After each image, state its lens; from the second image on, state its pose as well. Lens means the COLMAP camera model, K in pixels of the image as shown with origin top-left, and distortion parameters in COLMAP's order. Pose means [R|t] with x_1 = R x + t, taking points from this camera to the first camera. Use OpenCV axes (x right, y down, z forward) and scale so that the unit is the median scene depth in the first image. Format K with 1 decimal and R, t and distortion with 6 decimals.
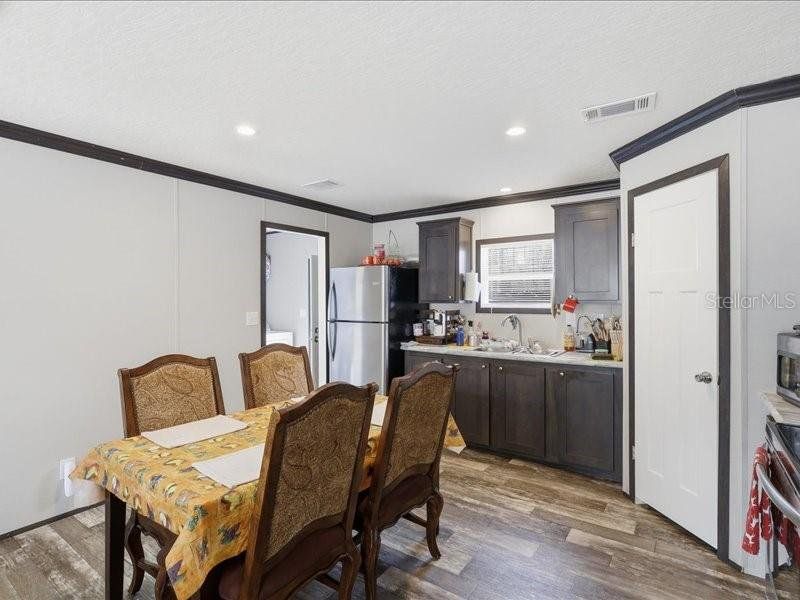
lens RADIAL K [[416.6, 0, 400.0], [0, 416.6, 300.0], [0, 0, 1]] dist [0.001792, 0.000862]
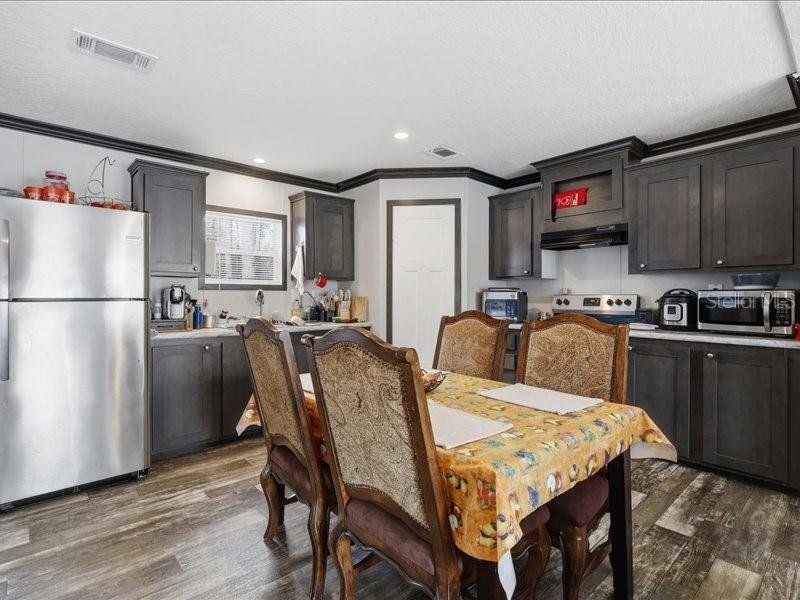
lens RADIAL K [[416.6, 0, 400.0], [0, 416.6, 300.0], [0, 0, 1]] dist [0.001792, 0.000862]
pose [[0.217567, -0.006459, 0.976024, -0.568386], [0.002384, 0.999979, 0.006086, 0.049085], [-0.976042, 0.001003, 0.217578, 0.436263]]
